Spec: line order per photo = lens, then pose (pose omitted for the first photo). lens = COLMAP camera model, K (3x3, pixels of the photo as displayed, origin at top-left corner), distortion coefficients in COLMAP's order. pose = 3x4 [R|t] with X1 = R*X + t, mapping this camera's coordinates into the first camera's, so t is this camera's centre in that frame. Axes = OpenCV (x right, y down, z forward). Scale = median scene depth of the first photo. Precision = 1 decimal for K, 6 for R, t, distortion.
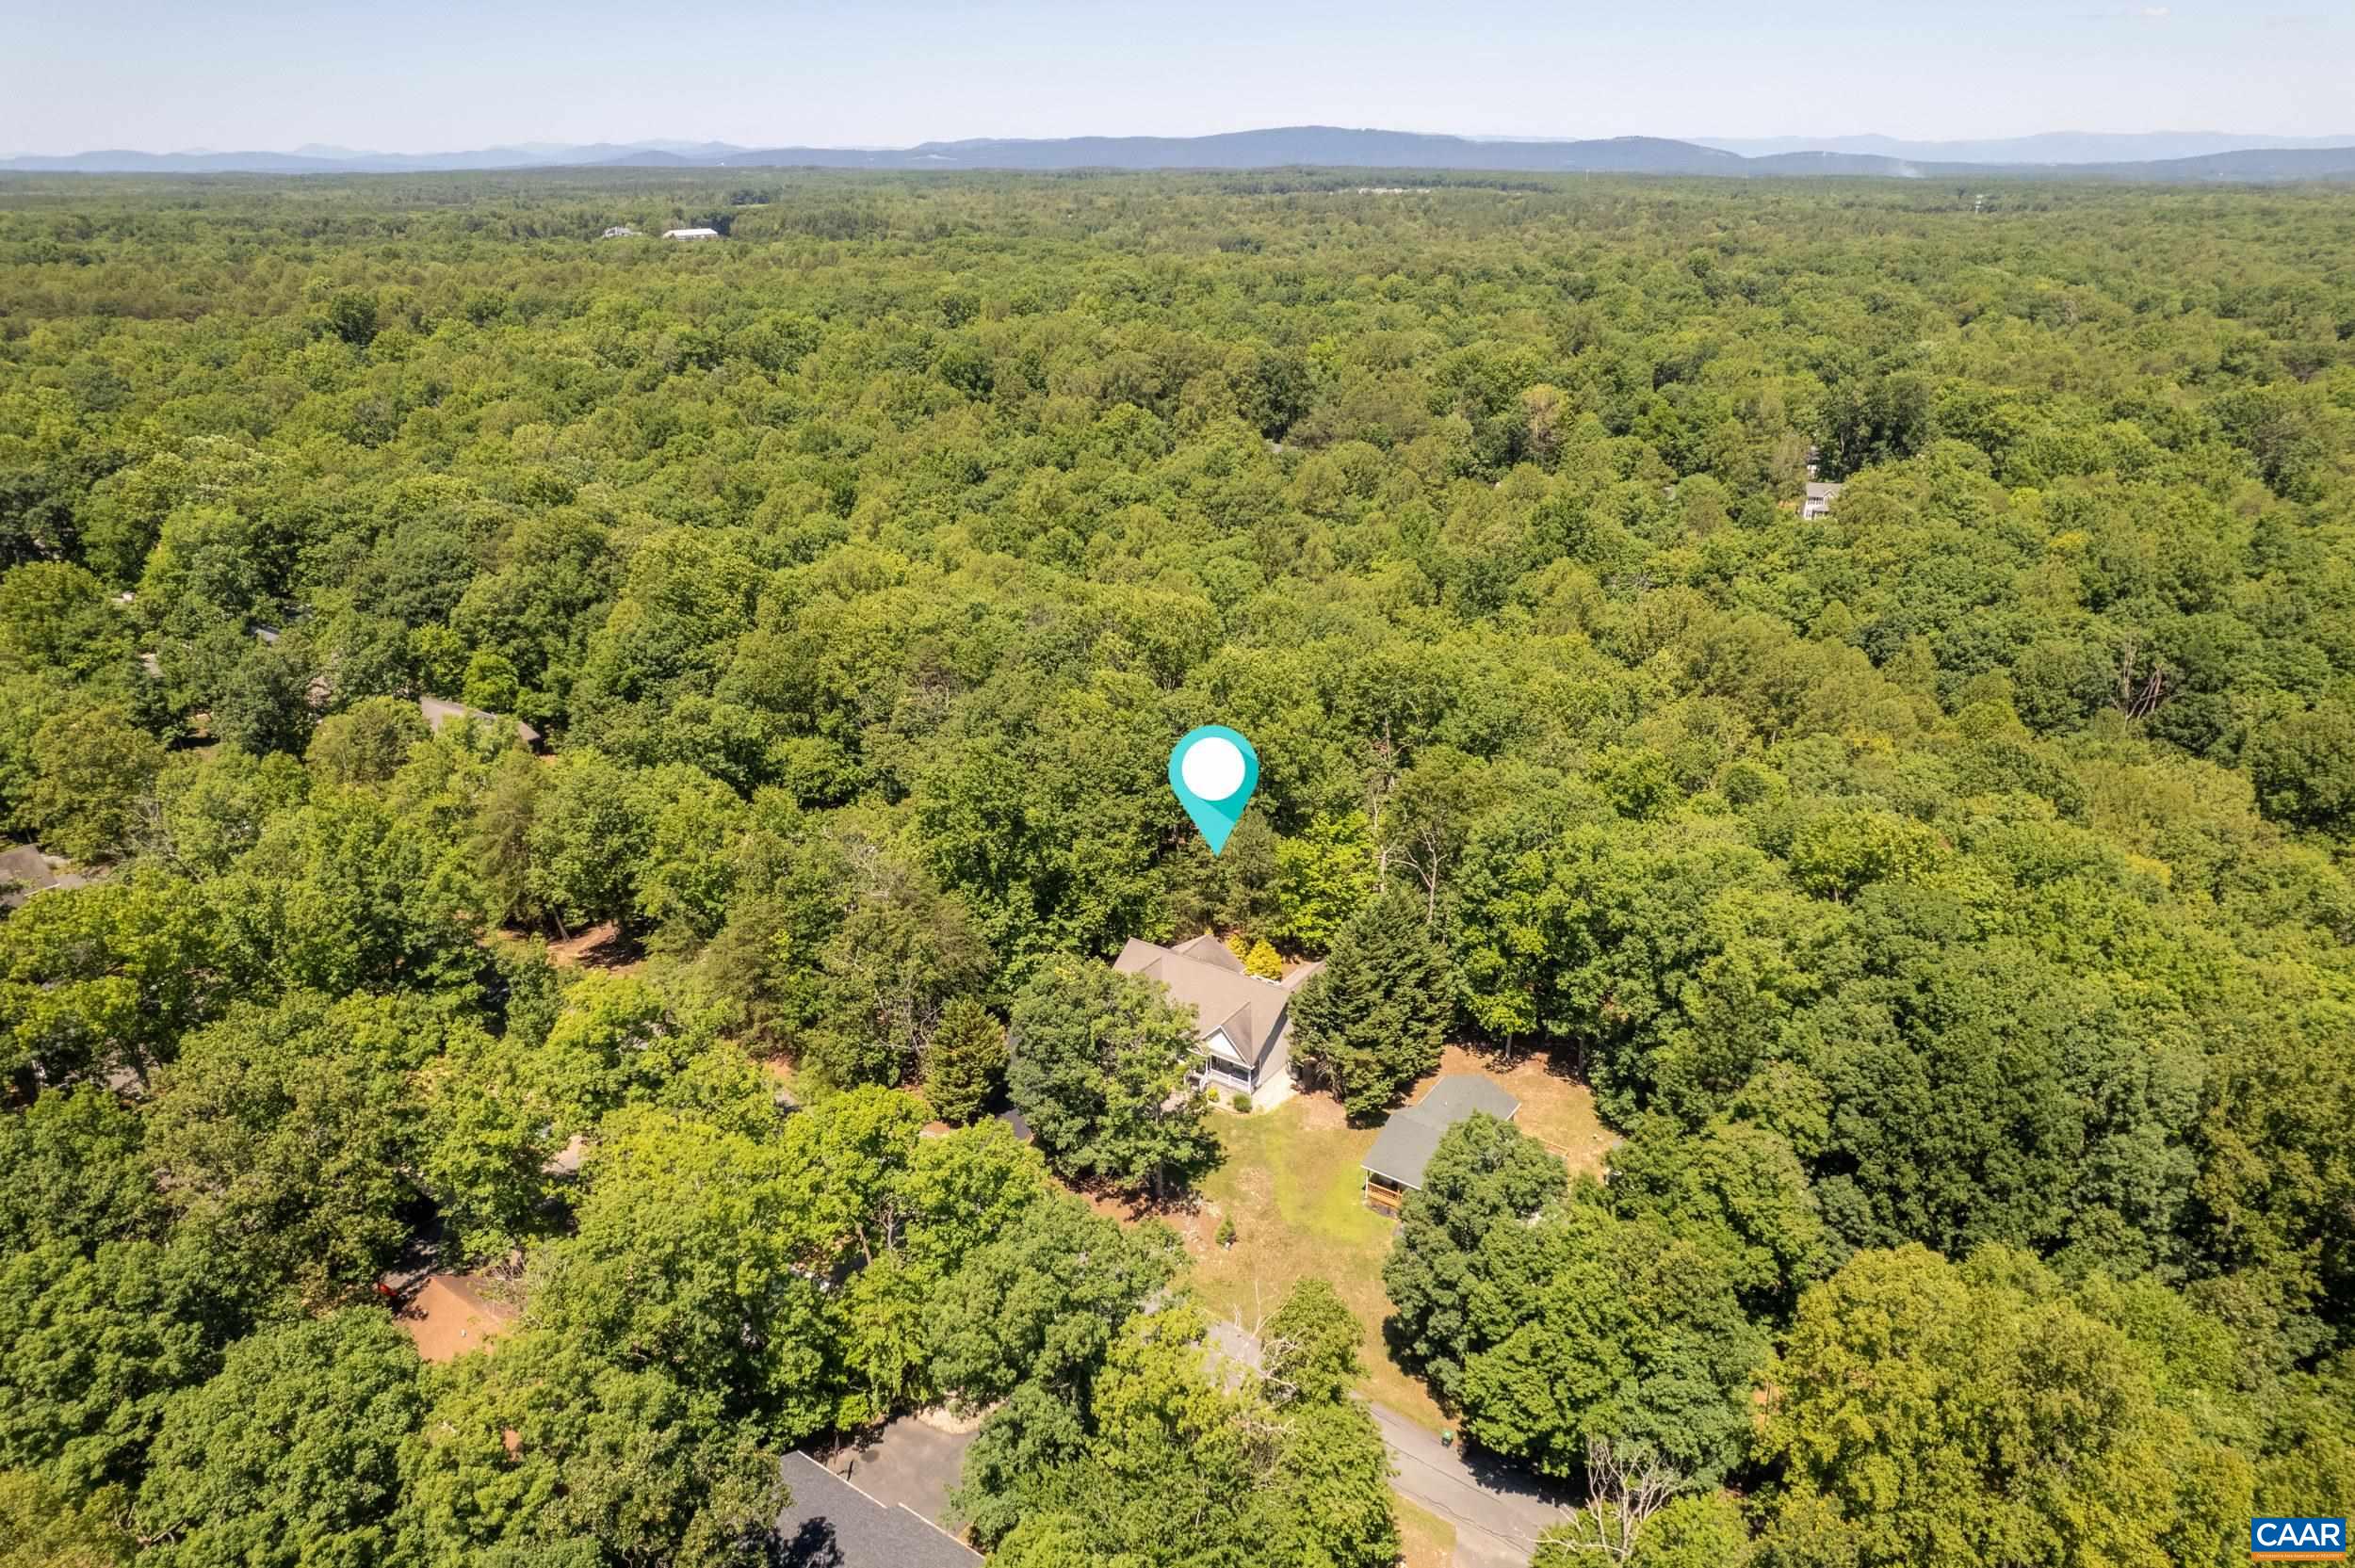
lens RADIAL K [[1502.5, 0, 1186.2], [0, 1502.5, 781.1], [0, 0, 1]] dist [-0.081366, 0.067202]
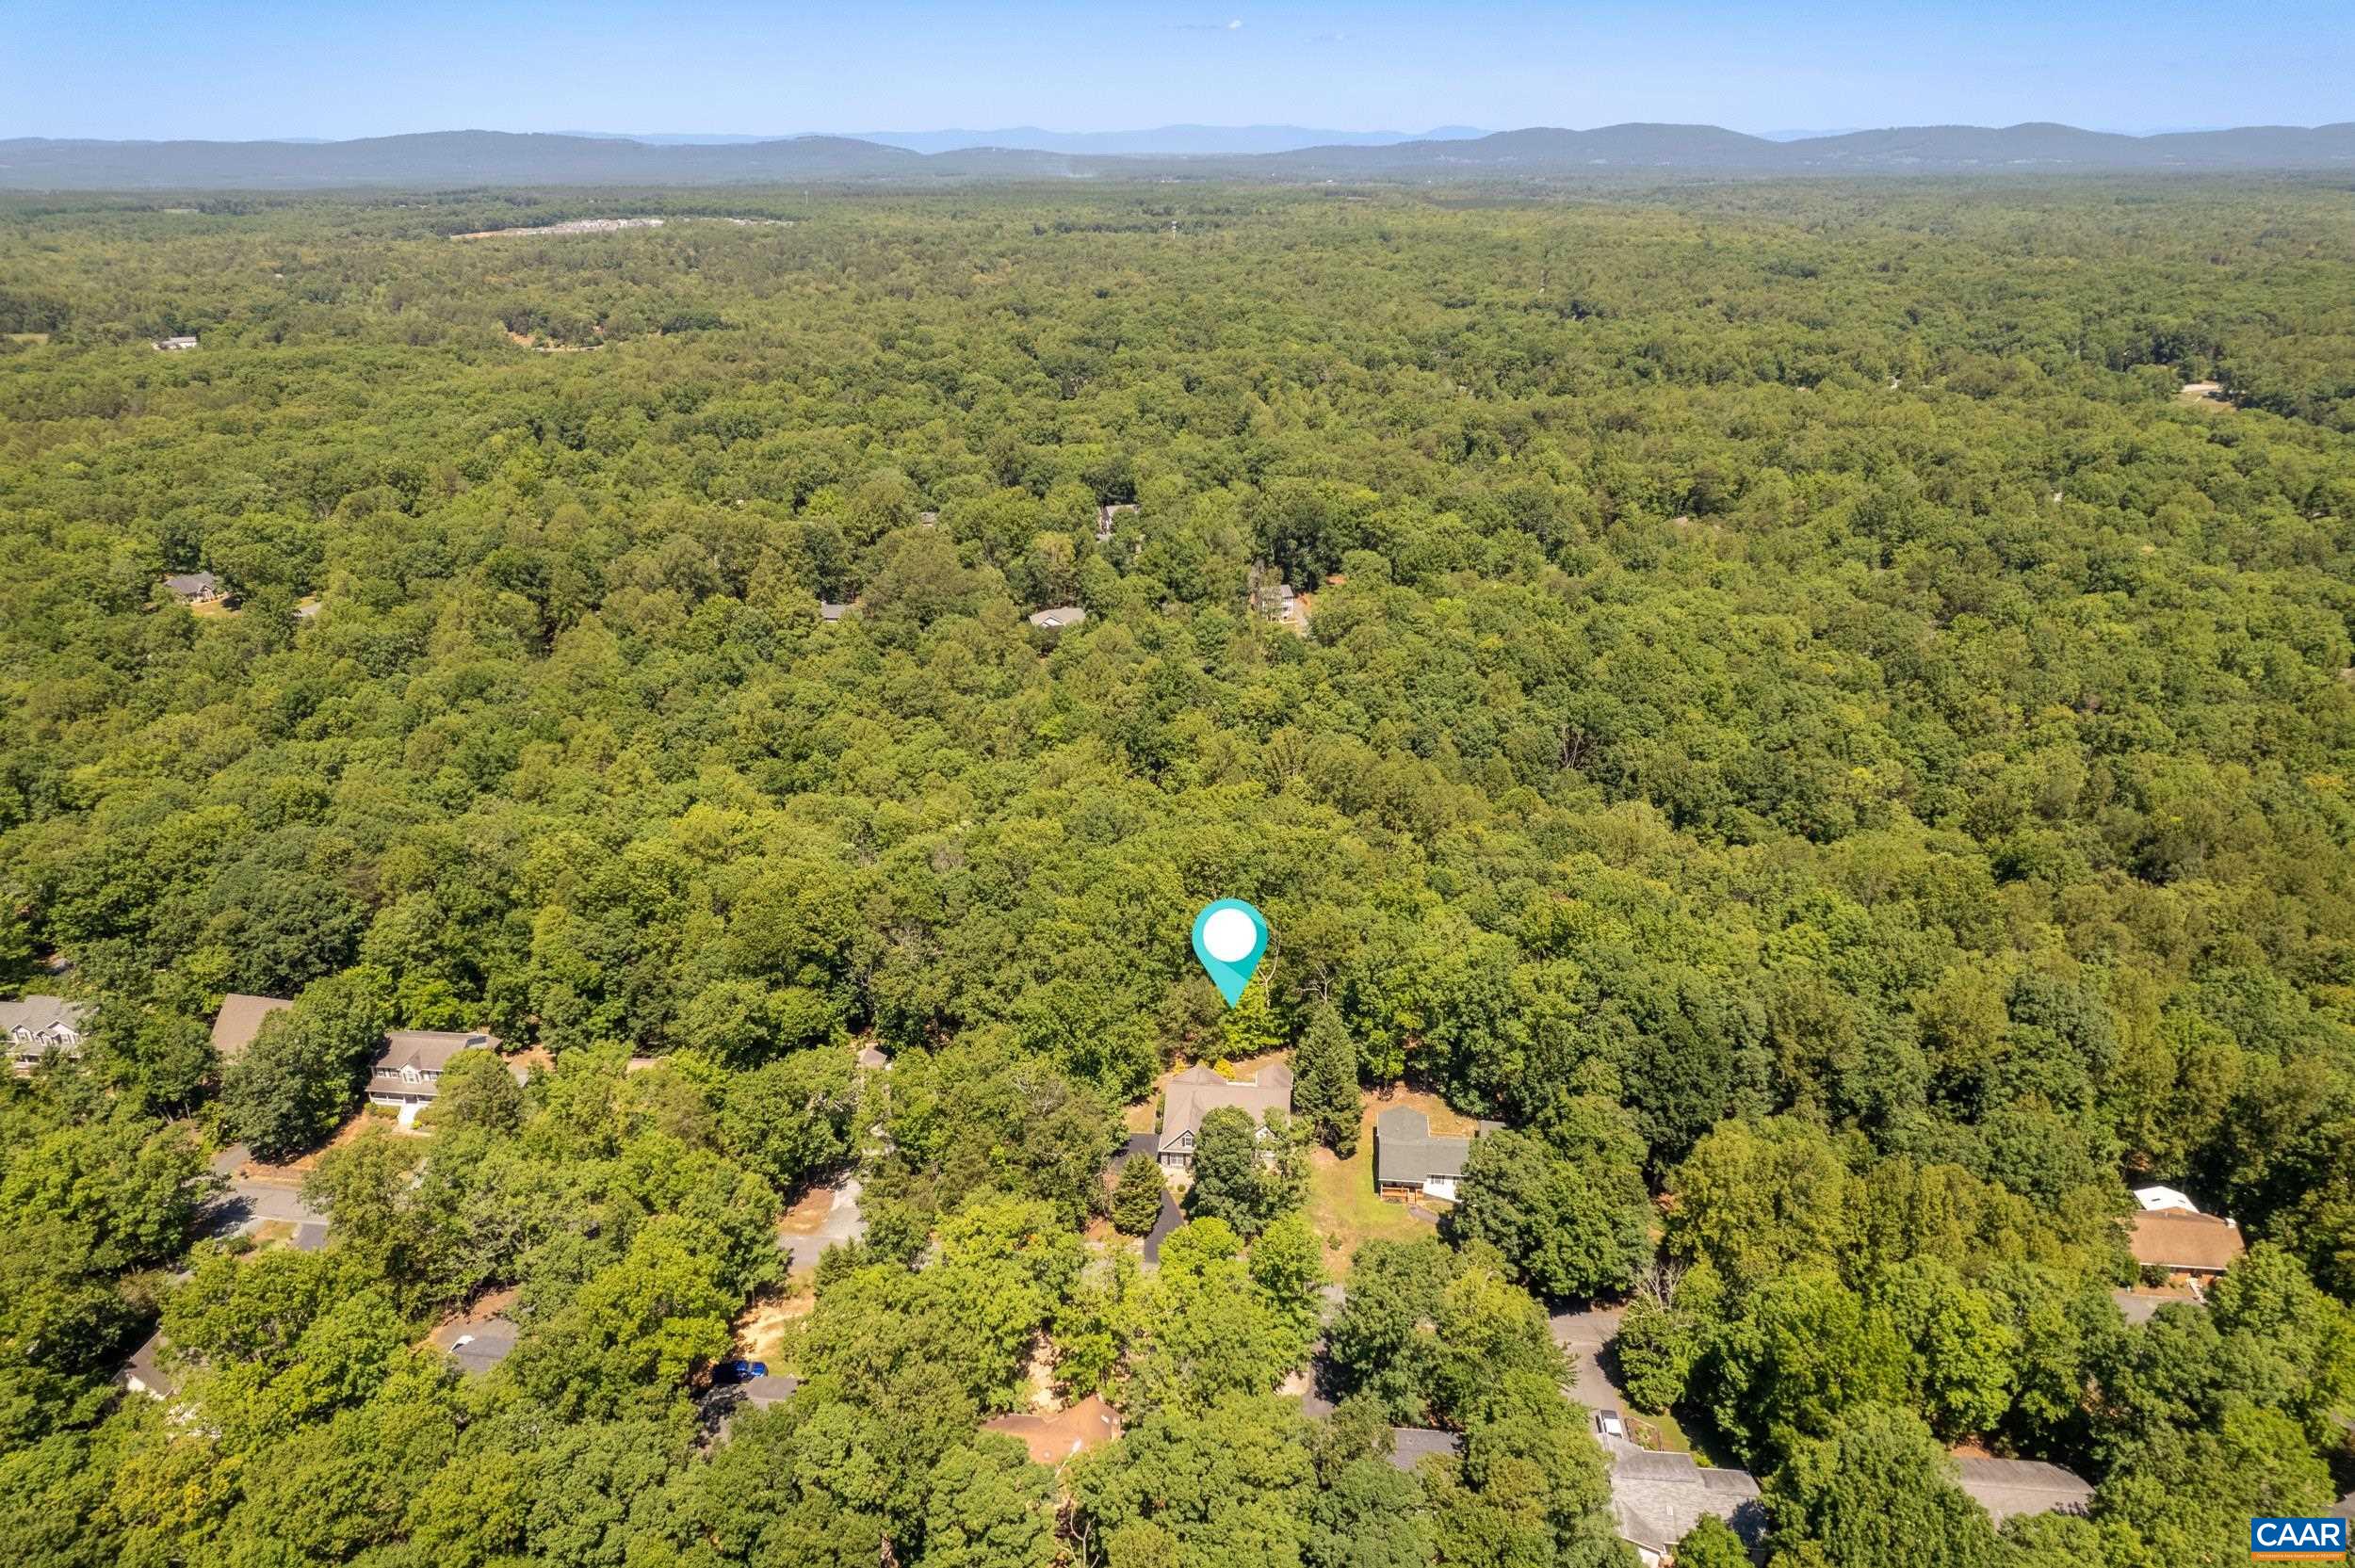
lens RADIAL K [[1502.5, 0, 1186.2], [0, 1502.5, 781.1], [0, 0, 1]] dist [-0.081366, 0.067202]
pose [[0.875654, -0.187306, 0.445137, -0.666867], [0.185356, 0.981480, 0.048367, -0.276714], [-0.445953, 0.040156, 0.894155, -0.388218]]
